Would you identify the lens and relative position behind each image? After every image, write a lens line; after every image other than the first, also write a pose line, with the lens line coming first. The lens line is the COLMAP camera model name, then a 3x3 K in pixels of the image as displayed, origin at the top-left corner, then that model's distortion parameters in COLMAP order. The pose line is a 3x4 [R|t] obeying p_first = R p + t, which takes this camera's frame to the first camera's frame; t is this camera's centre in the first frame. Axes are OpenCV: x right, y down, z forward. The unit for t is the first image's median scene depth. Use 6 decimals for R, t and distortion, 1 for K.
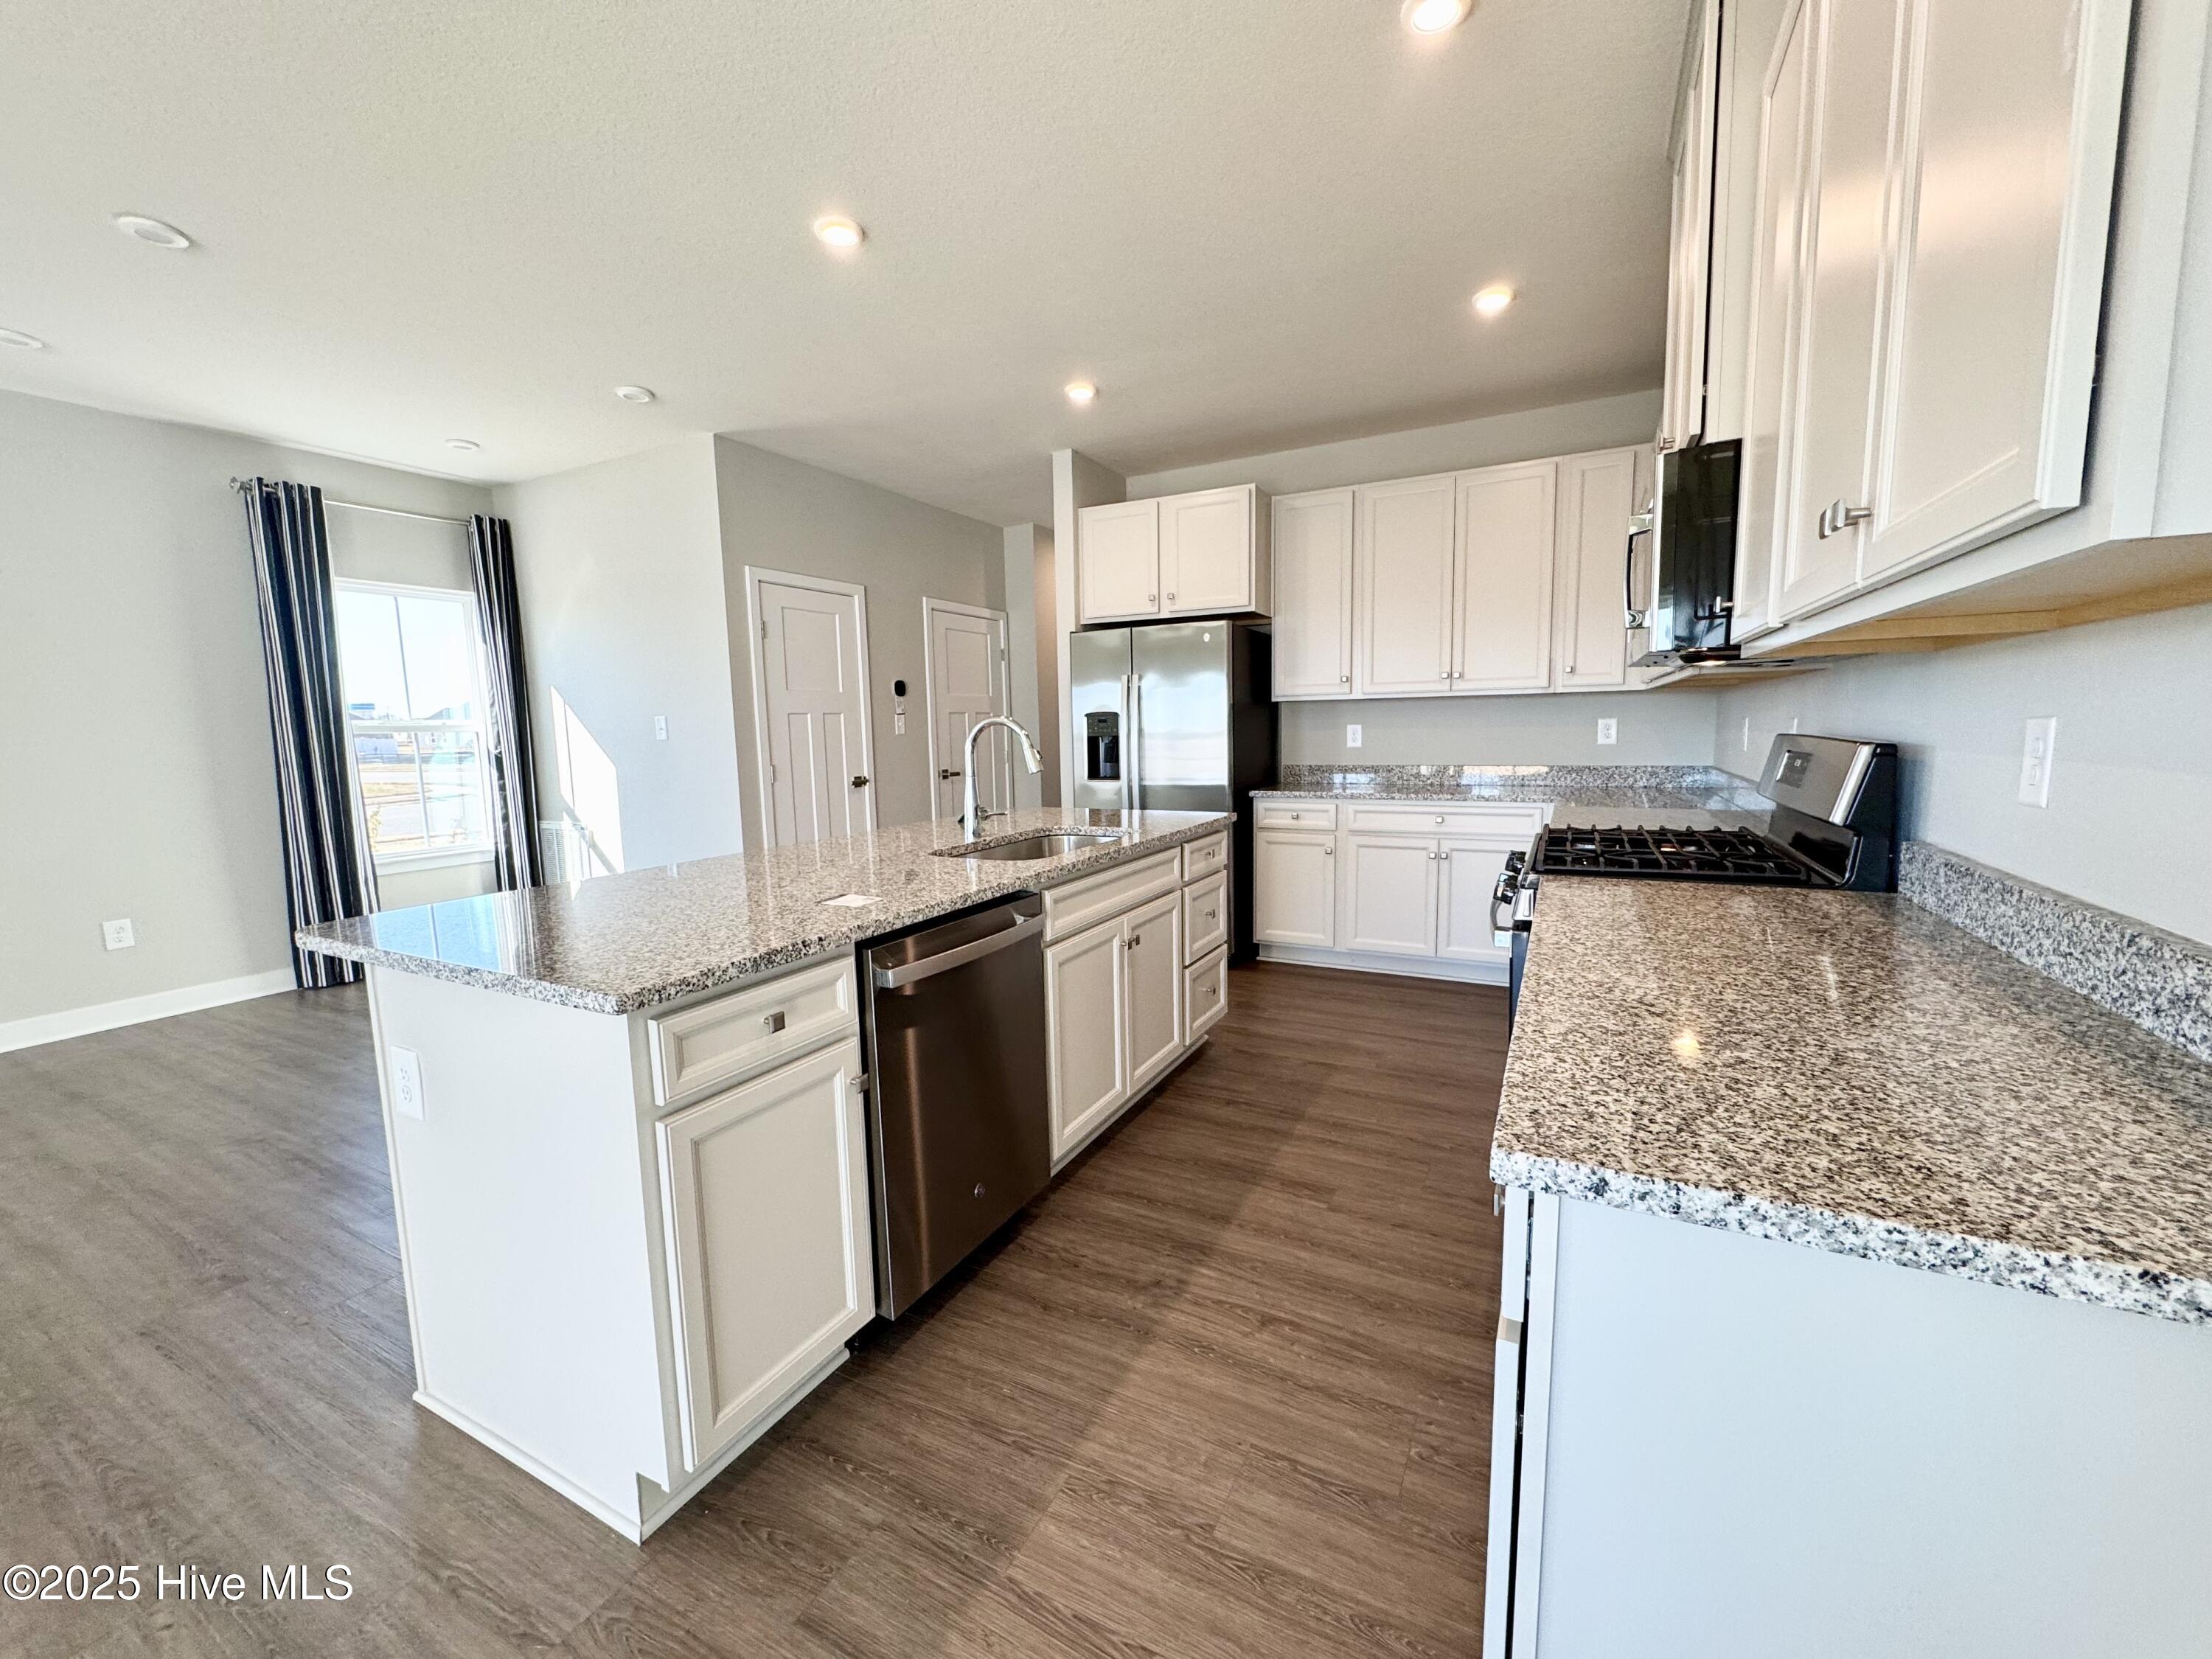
lens RADIAL K [[888.3, 0, 1102.4], [0, 888.3, 830.7], [0, 0, 1]] dist [0.003928, 0.000265]
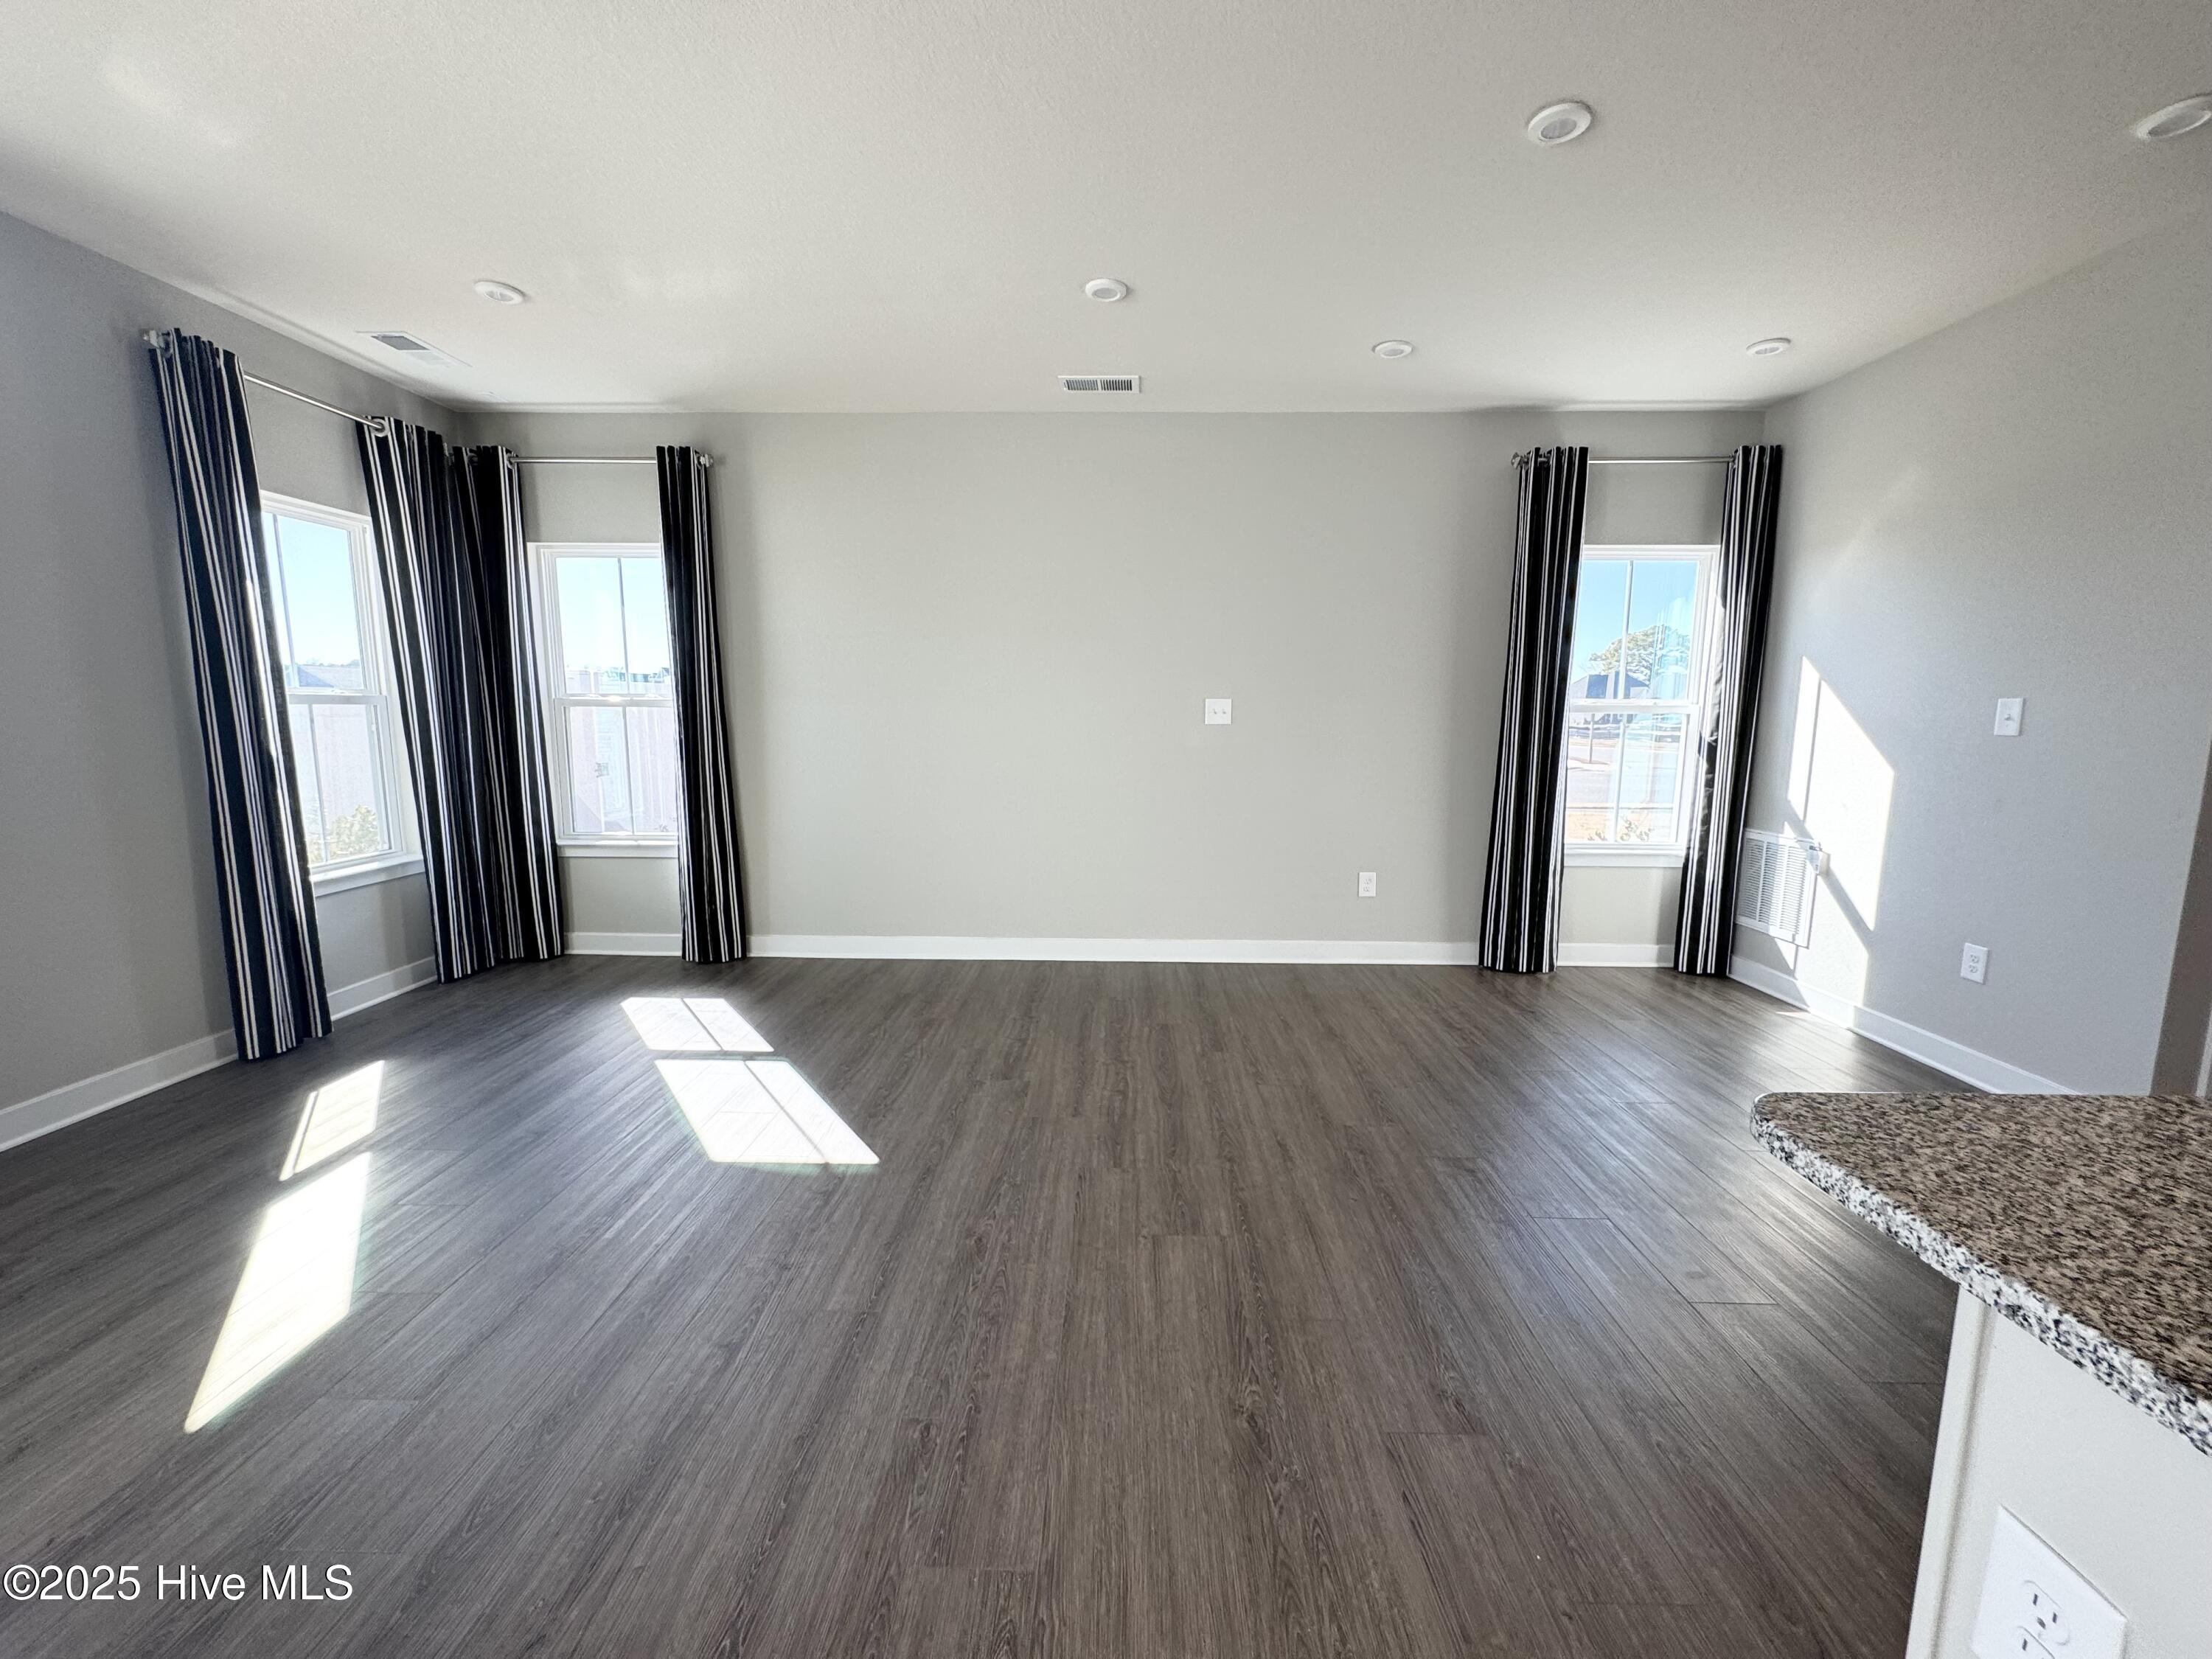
lens RADIAL K [[888.3, 0, 1103.9], [0, 888.3, 836.2], [0, 0, 1]] dist [0.003928, 0.000265]
pose [[0.455033, 0.148189, -0.878058, -0.223758], [-0.122790, 0.987078, 0.102955, -0.017485], [0.881968, 0.060969, 0.467349, 0.141368]]
